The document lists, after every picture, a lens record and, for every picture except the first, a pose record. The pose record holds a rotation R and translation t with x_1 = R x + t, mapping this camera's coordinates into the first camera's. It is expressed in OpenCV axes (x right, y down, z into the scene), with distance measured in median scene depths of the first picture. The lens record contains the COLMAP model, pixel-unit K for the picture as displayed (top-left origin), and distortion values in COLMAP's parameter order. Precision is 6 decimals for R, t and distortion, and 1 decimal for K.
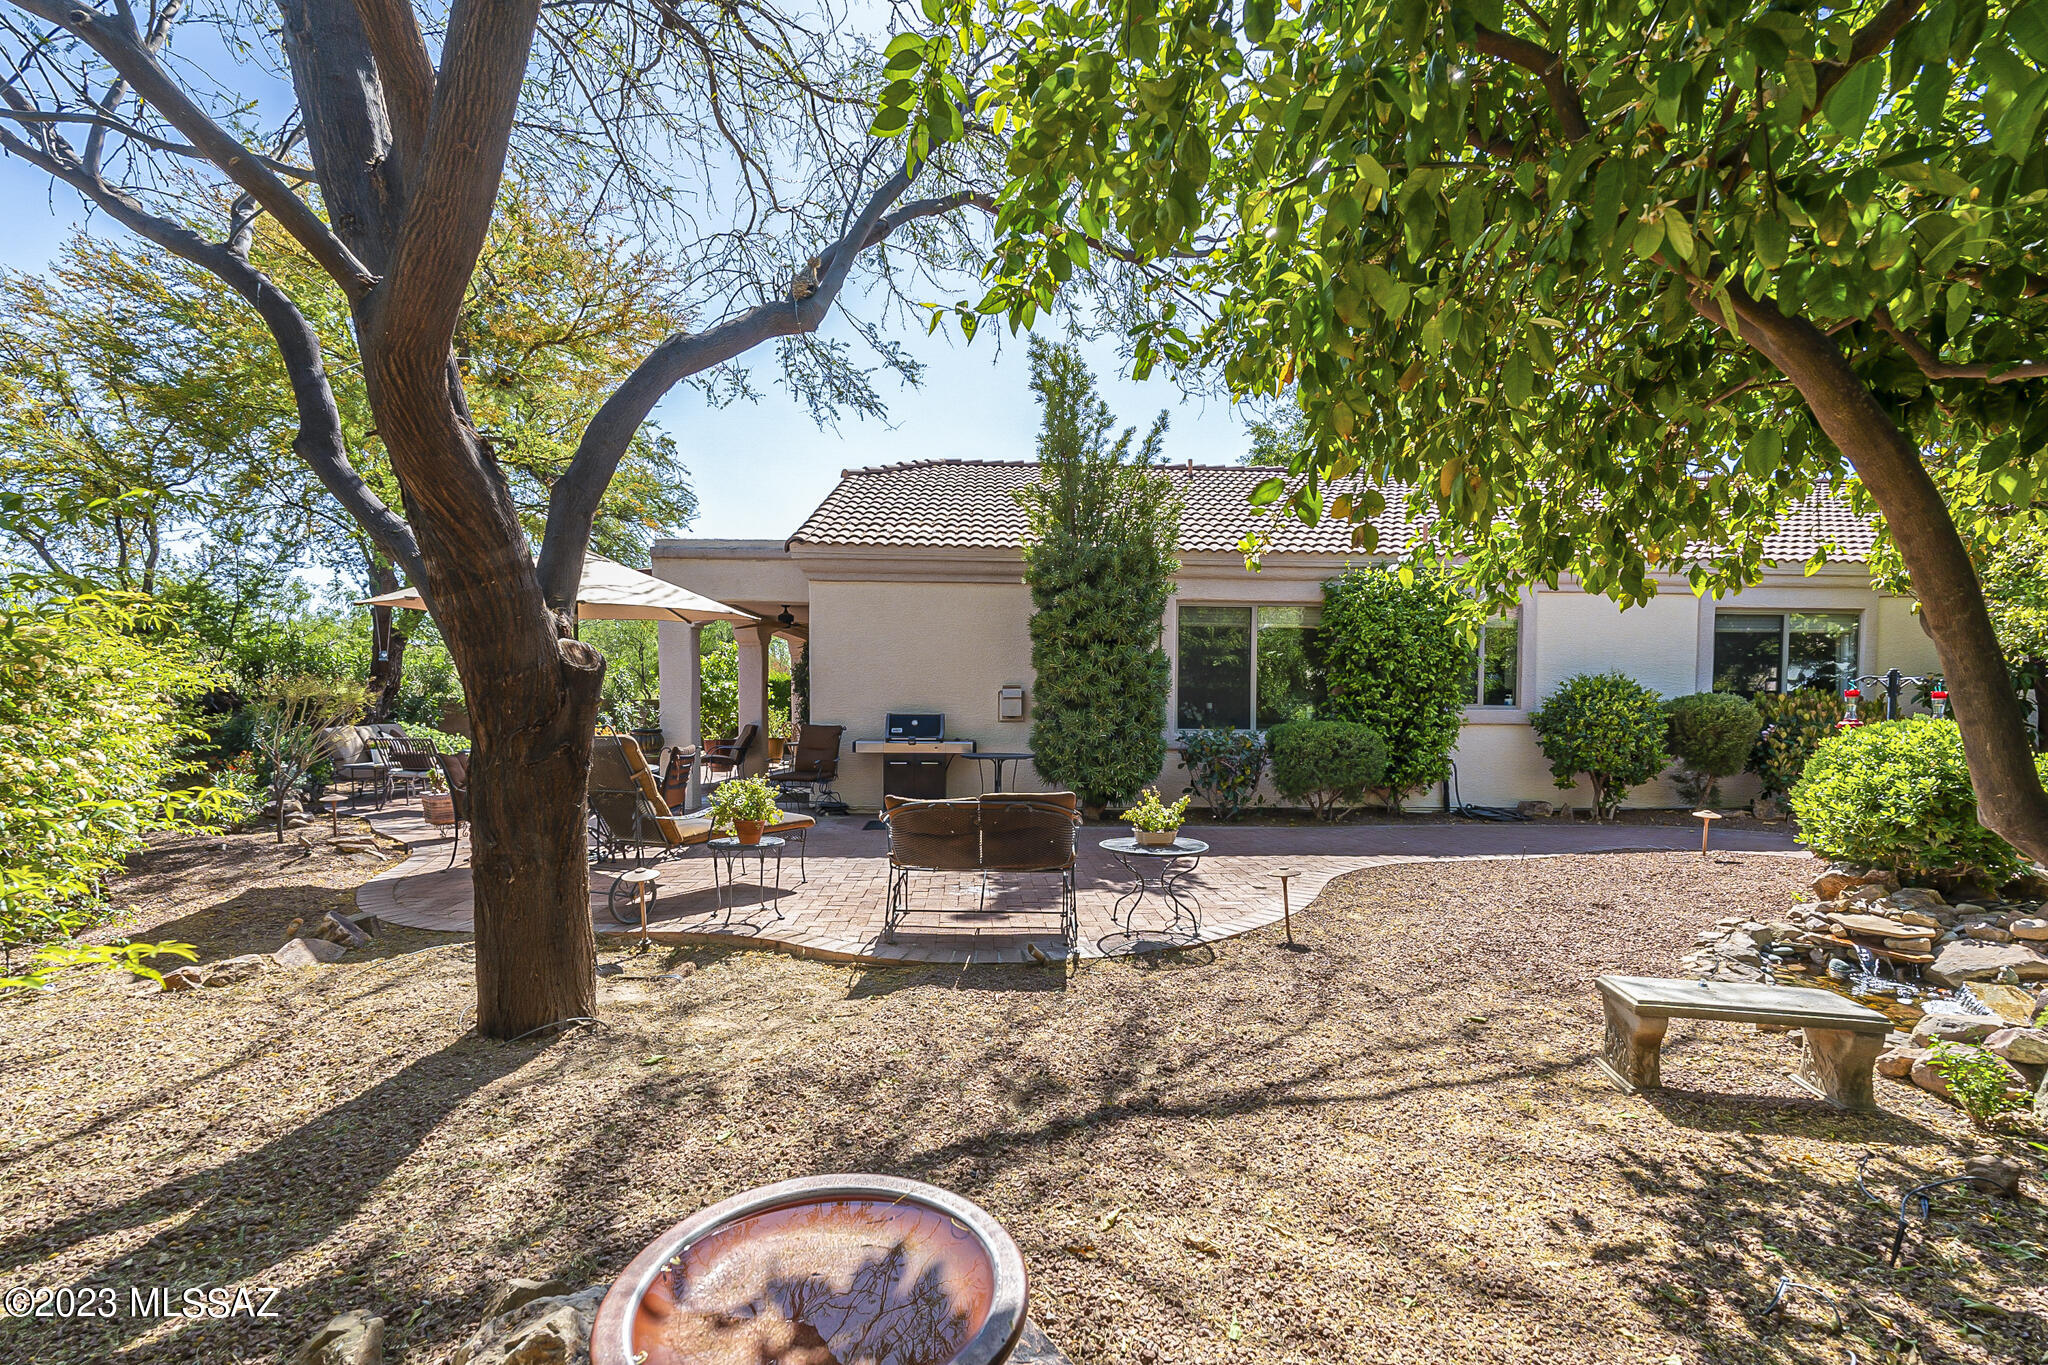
lens RADIAL K [[919.4, 0, 1024.5], [0, 919.4, 693.0], [0, 0, 1]] dist [-0.000038, 0.000038]
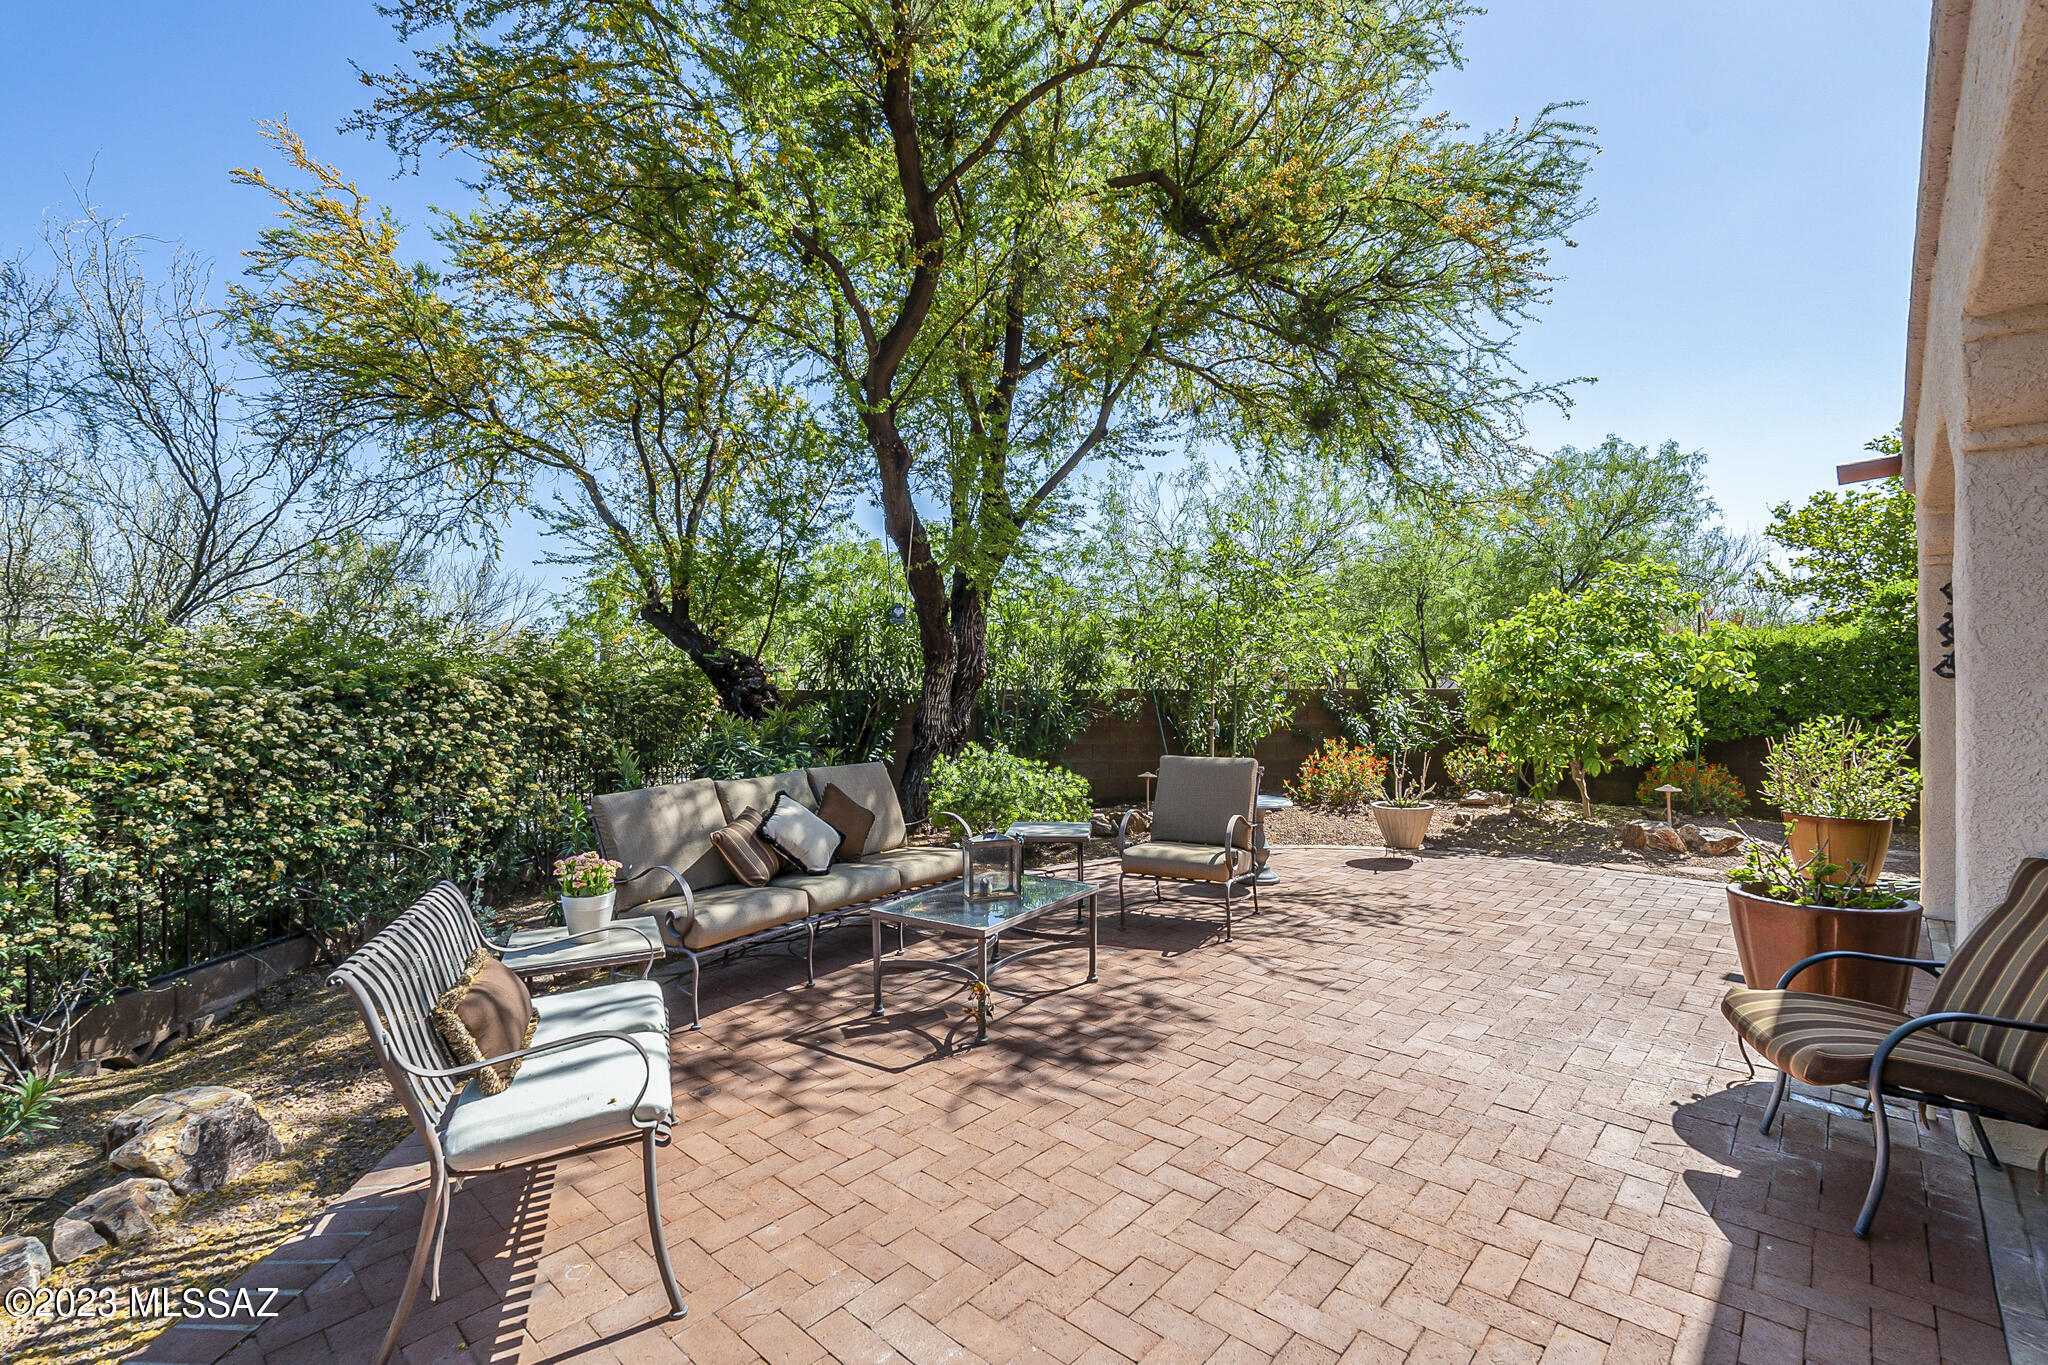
lens RADIAL K [[919.4, 0, 1024.4], [0, 919.4, 680.1], [0, 0, 1]] dist [-0.000038, 0.000038]
pose [[0.706304, -0.000339, -0.707909, -0.215942], [0.004754, 0.999980, 0.004264, -0.002361], [0.707893, -0.006377, 0.706291, 0.490070]]
